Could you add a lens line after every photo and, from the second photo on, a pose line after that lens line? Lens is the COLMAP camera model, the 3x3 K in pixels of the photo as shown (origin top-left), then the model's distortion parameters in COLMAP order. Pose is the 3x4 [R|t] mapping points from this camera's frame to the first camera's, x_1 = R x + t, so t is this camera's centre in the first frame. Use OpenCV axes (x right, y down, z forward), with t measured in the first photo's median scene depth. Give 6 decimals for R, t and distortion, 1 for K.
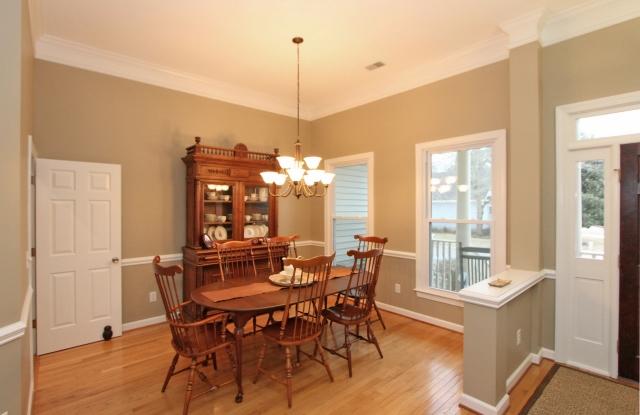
lens RADIAL K [[304.3, 0, 317.5], [0, 304.3, 205.9], [0, 0, 1]] dist [-0.012167, -0.000944]
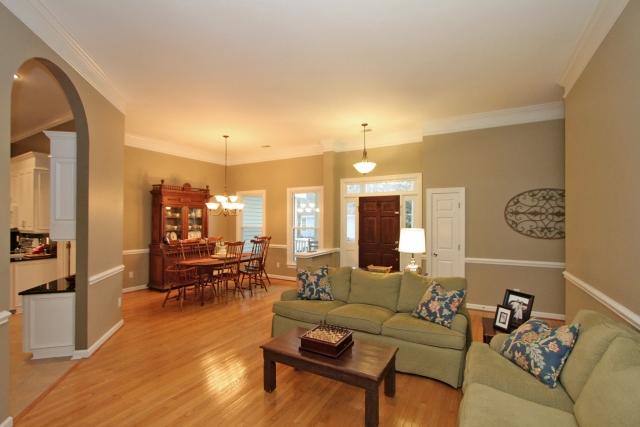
lens RADIAL K [[294.8, 0, 313.3], [0, 294.8, 217.2], [0, 0, 1]] dist [-0.018713, 0.002424]
pose [[0.950940, 0.006782, 0.309302, -0.089601], [-0.005636, 0.999974, -0.004601, -0.011628], [-0.309325, 0.002633, 0.950953, -0.799028]]
